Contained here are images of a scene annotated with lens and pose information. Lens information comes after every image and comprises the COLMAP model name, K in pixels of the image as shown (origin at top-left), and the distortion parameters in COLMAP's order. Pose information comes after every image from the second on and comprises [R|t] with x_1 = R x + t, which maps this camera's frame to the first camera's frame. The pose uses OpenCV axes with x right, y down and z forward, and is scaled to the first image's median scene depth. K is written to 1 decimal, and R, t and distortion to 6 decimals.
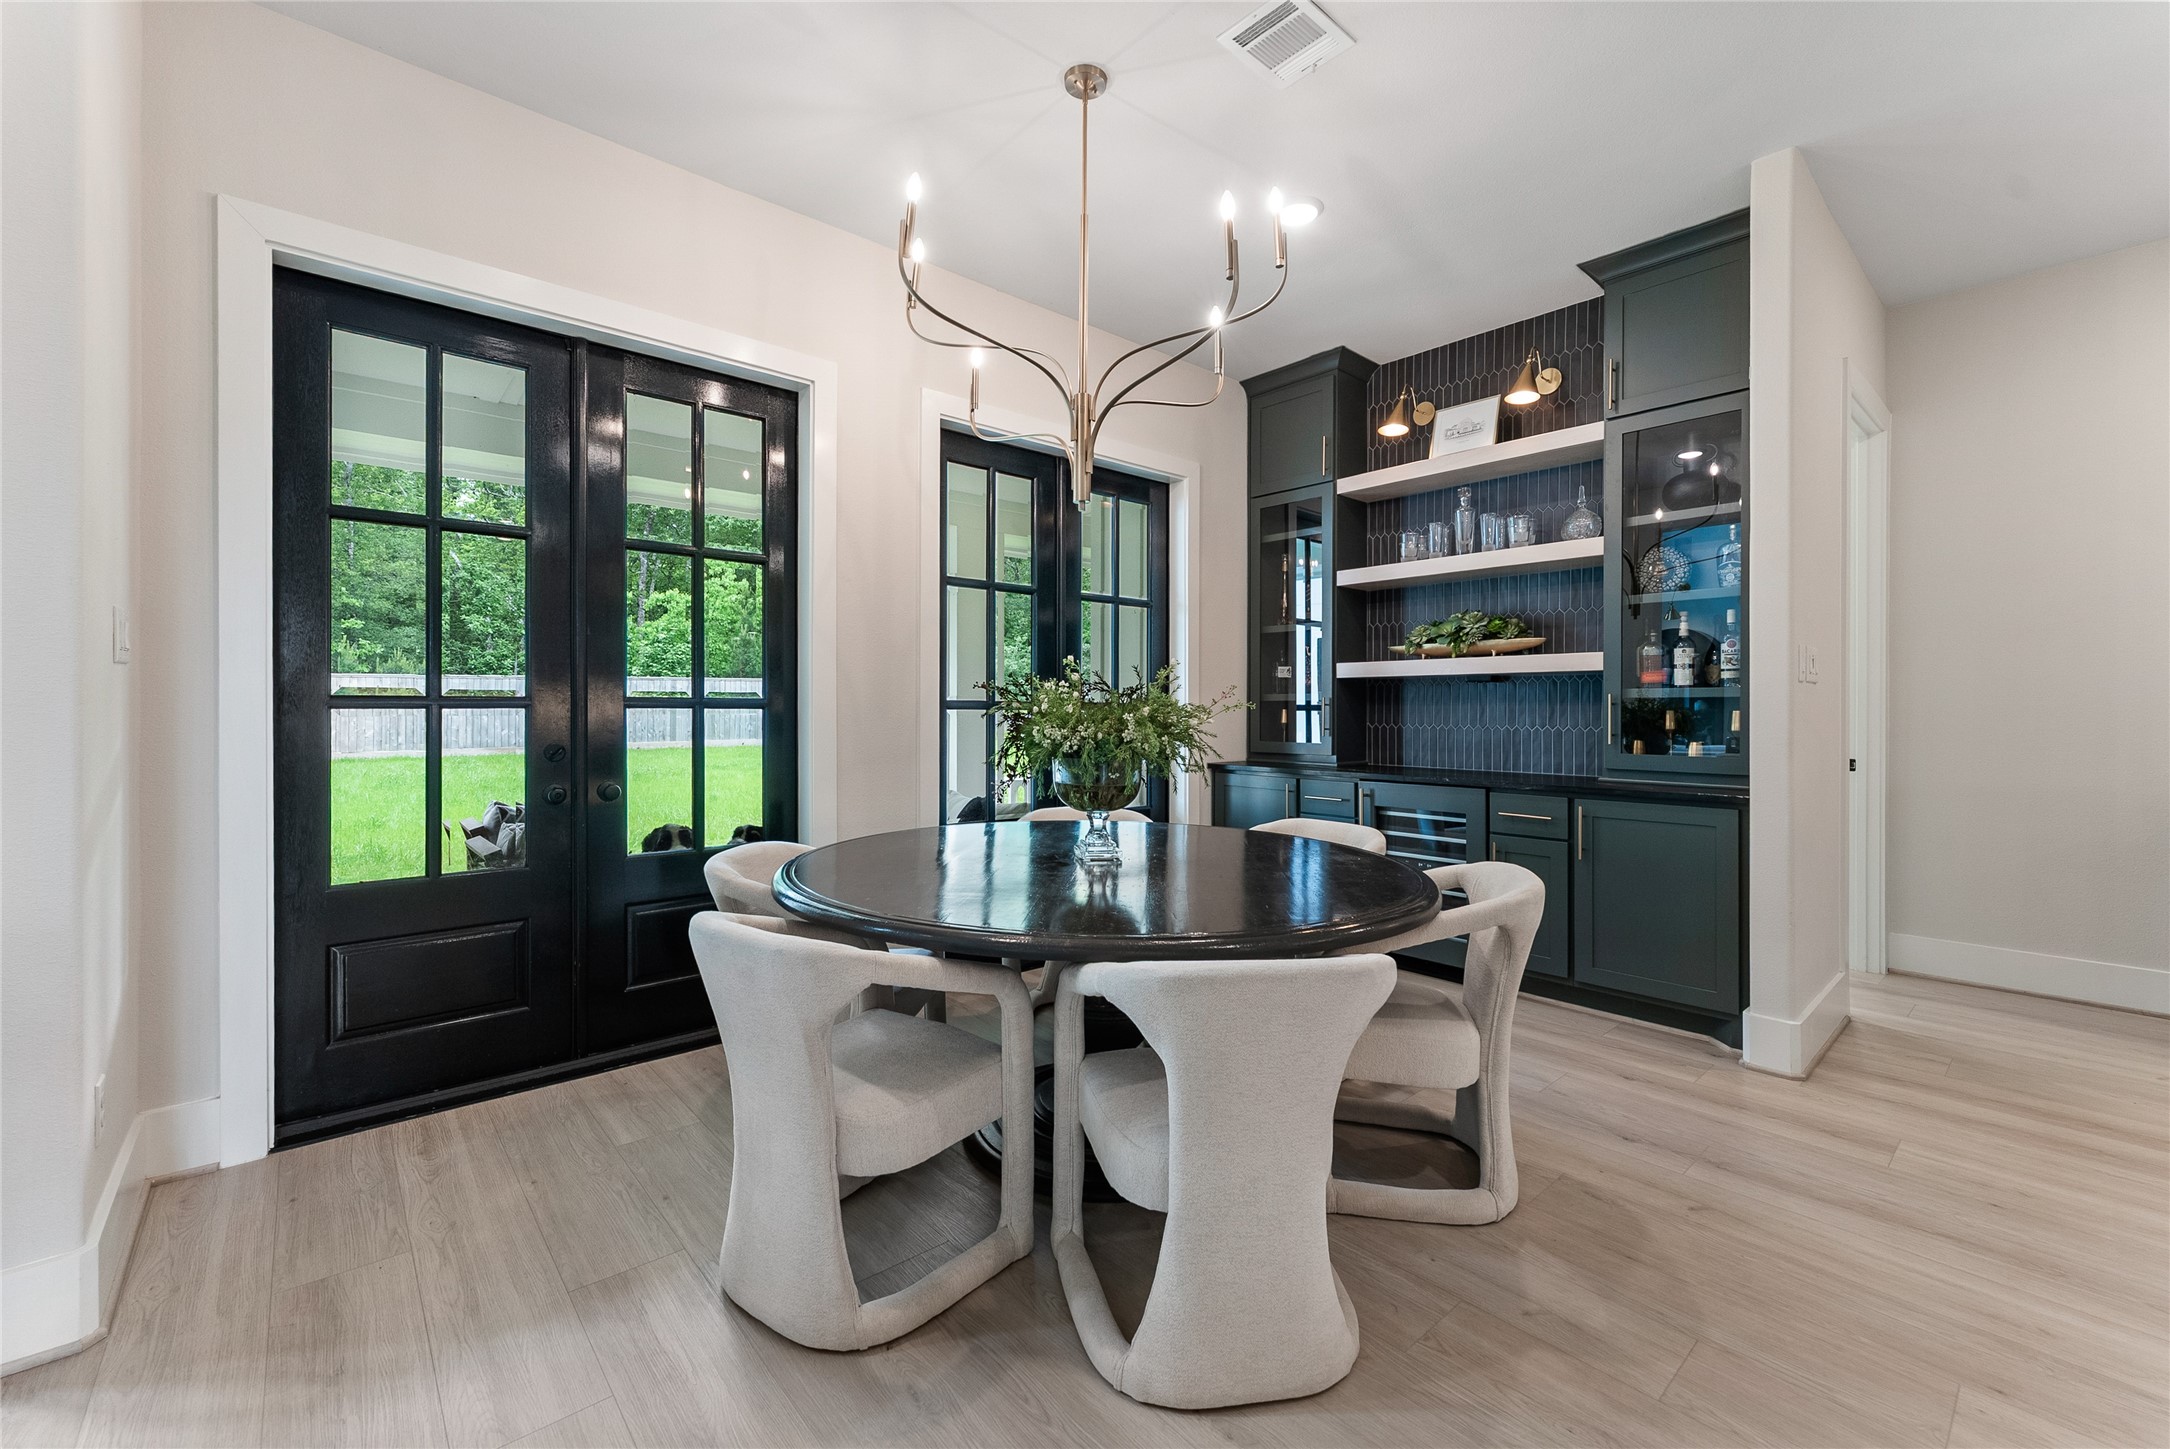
lens RADIAL K [[878.3, 0, 1084.6], [0, 878.3, 713.6], [0, 0, 1]] dist [0.002182, -0.000300]
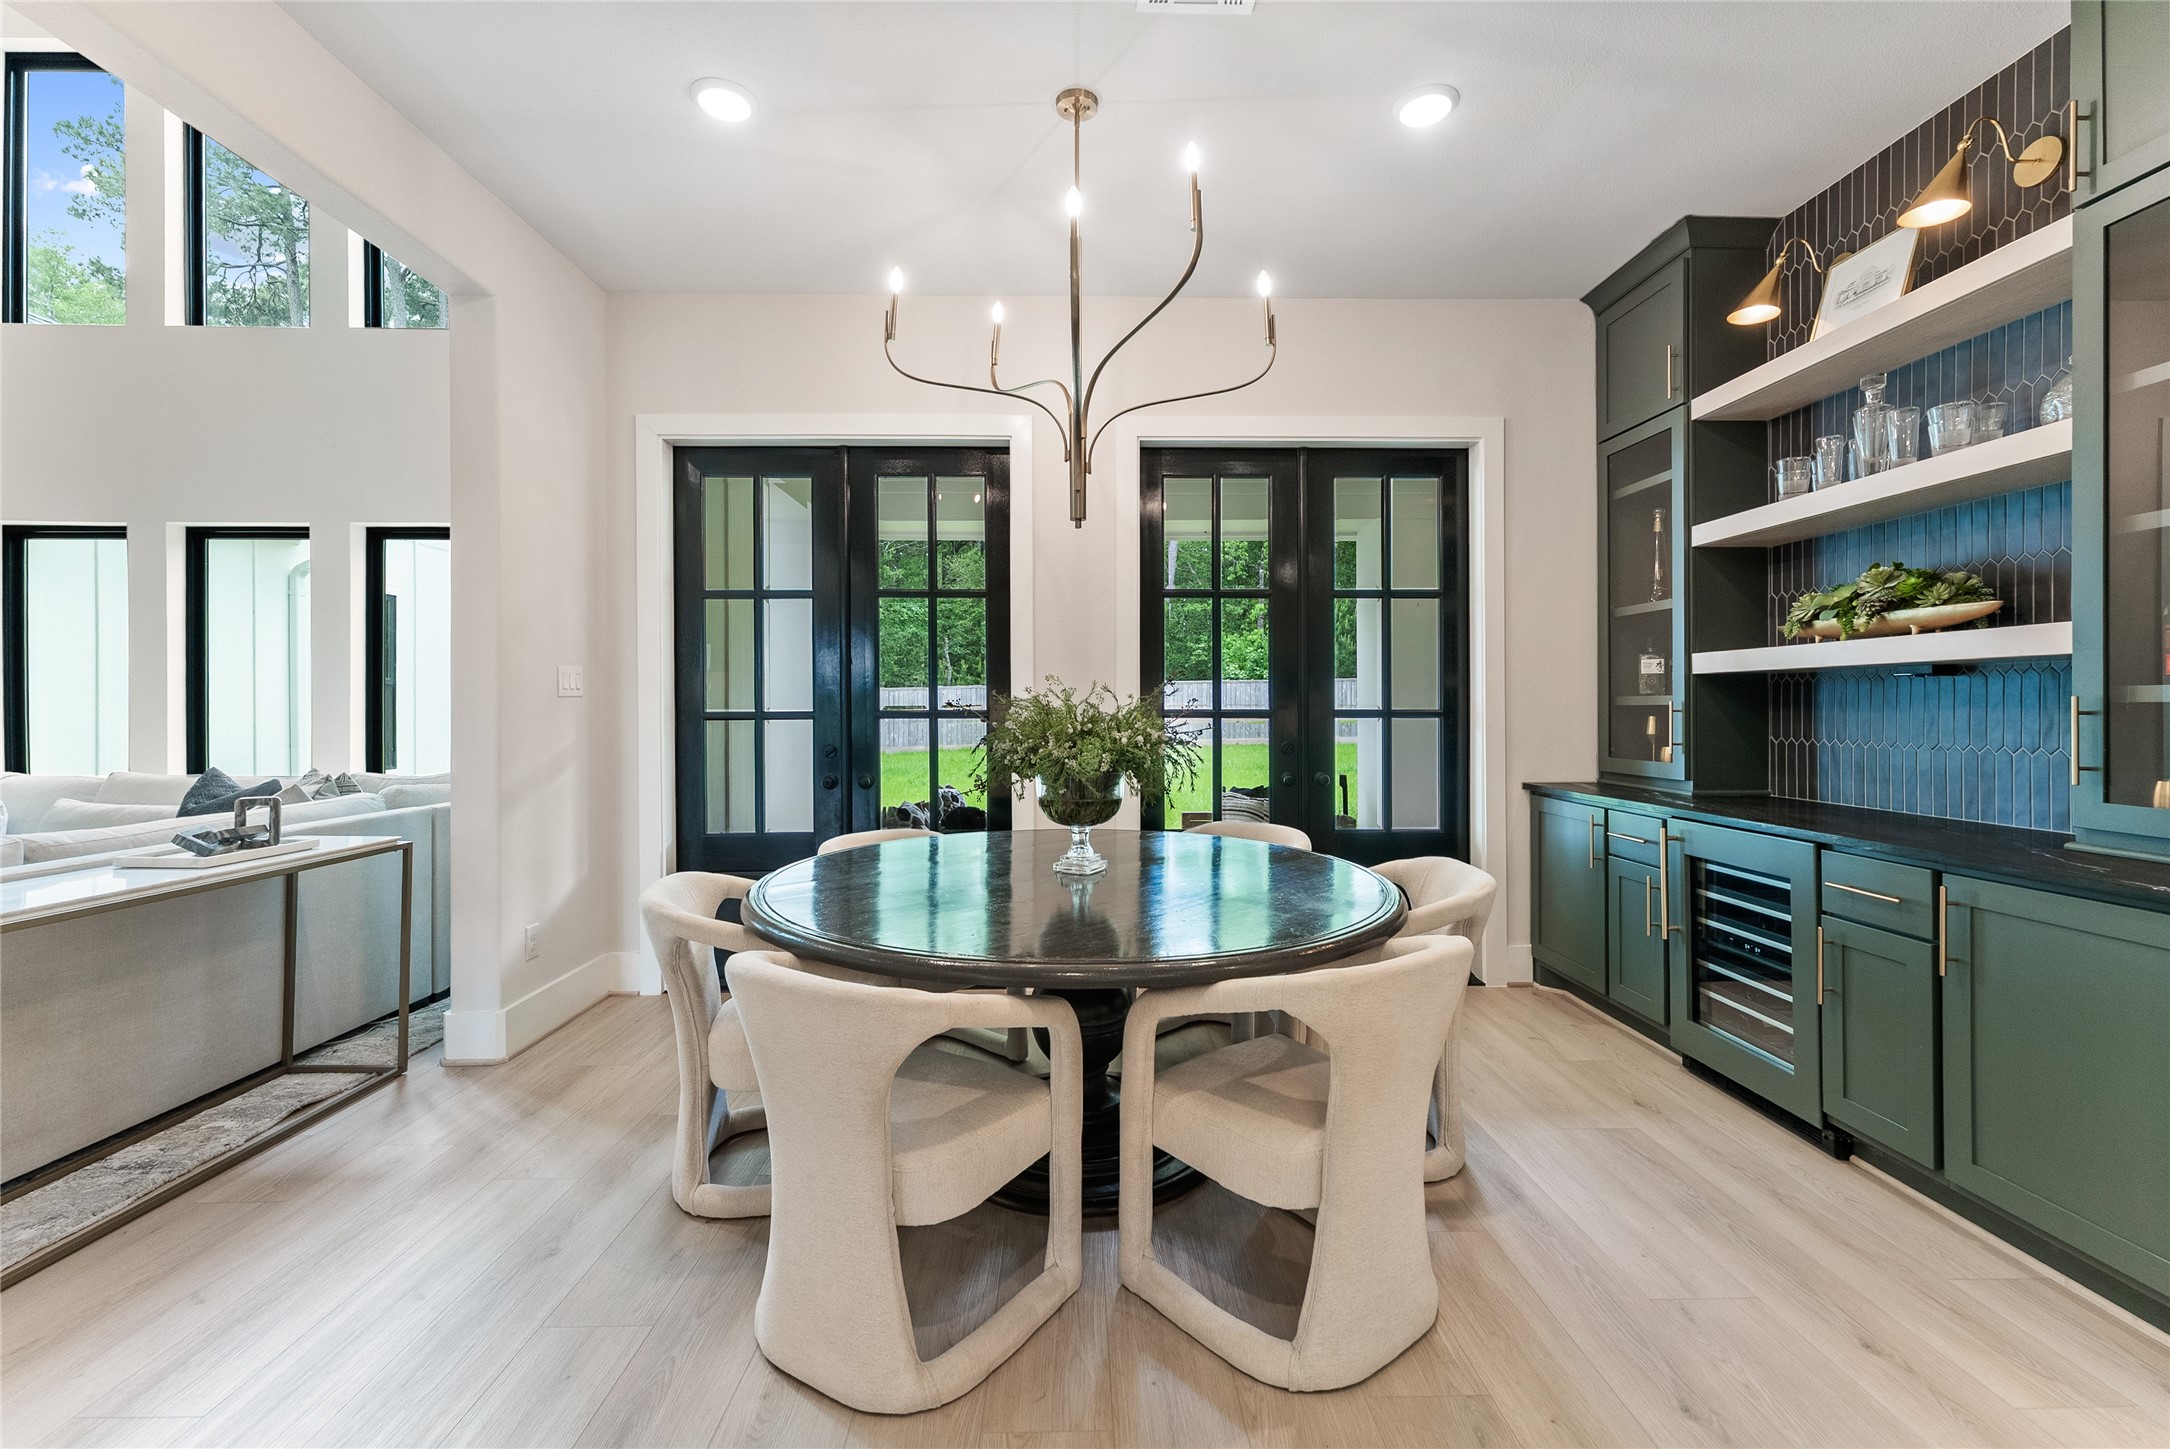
lens RADIAL K [[878.3, 0, 1093.0], [0, 878.3, 711.3], [0, 0, 1]] dist [0.002182, -0.000300]
pose [[0.771435, -0.003247, -0.636300, 0.398158], [0.001564, 0.999994, -0.003207, -0.009123], [0.636306, 0.001479, 0.771435, 0.138541]]
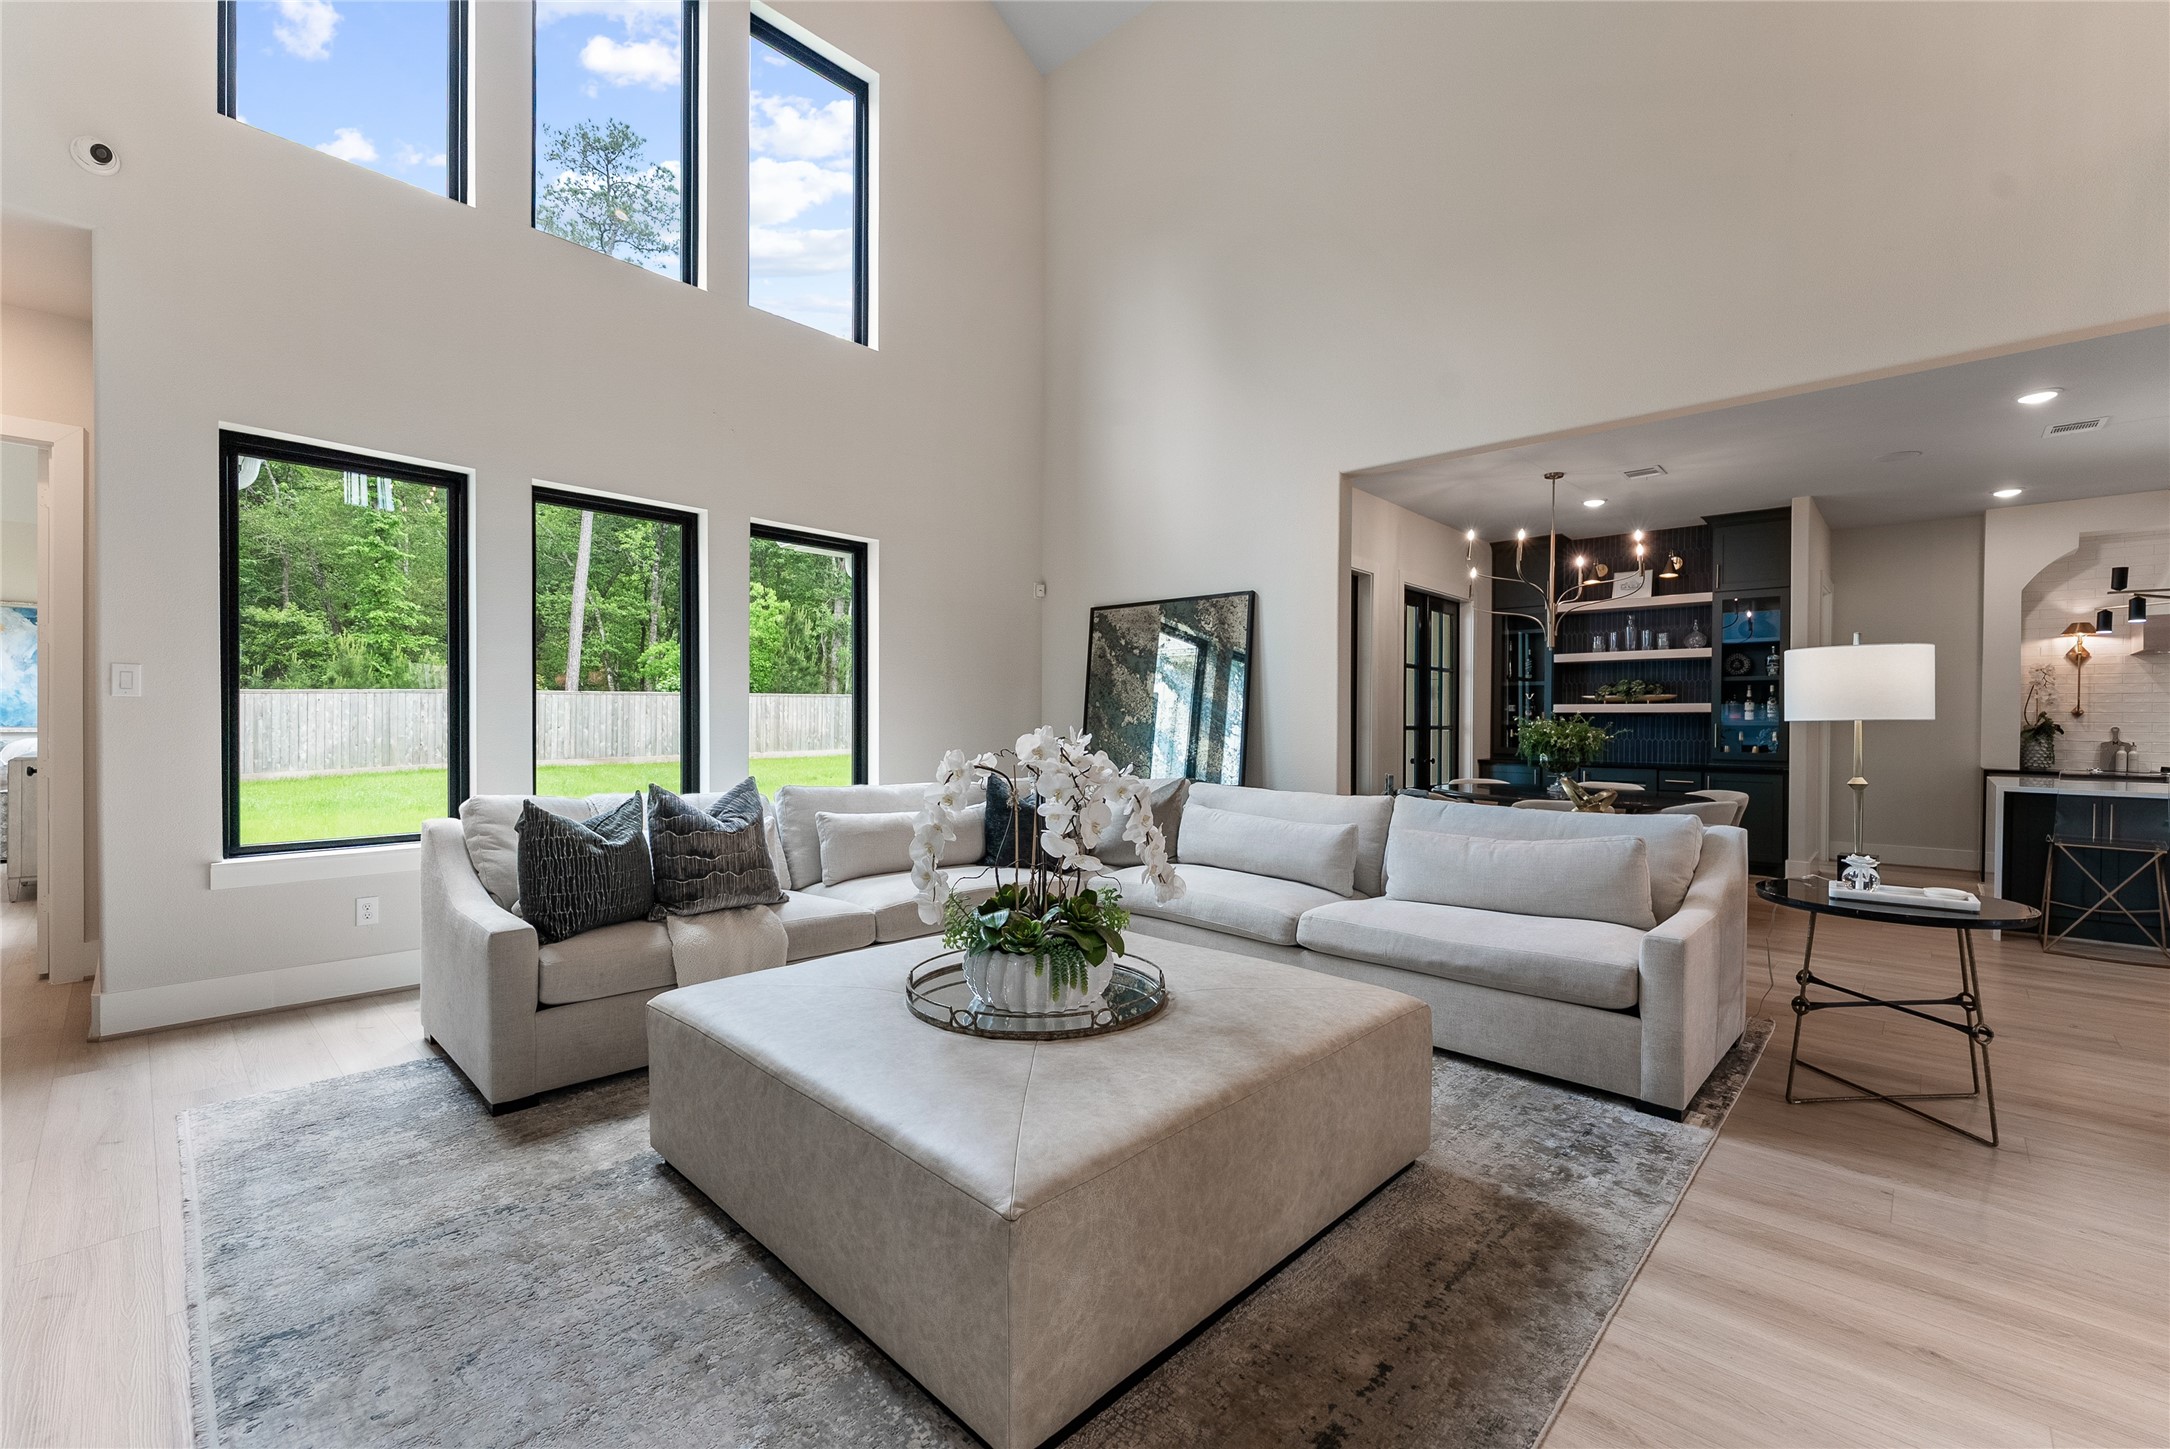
lens RADIAL K [[878.3, 0, 1104.1], [0, 878.3, 737.2], [0, 0, 1]] dist [0.002182, -0.000300]
pose [[0.994680, 0.004660, 0.102907, -0.916254], [-0.005690, 0.999937, 0.009714, -0.001773], [-0.102855, -0.010248, 0.994644, -0.805787]]
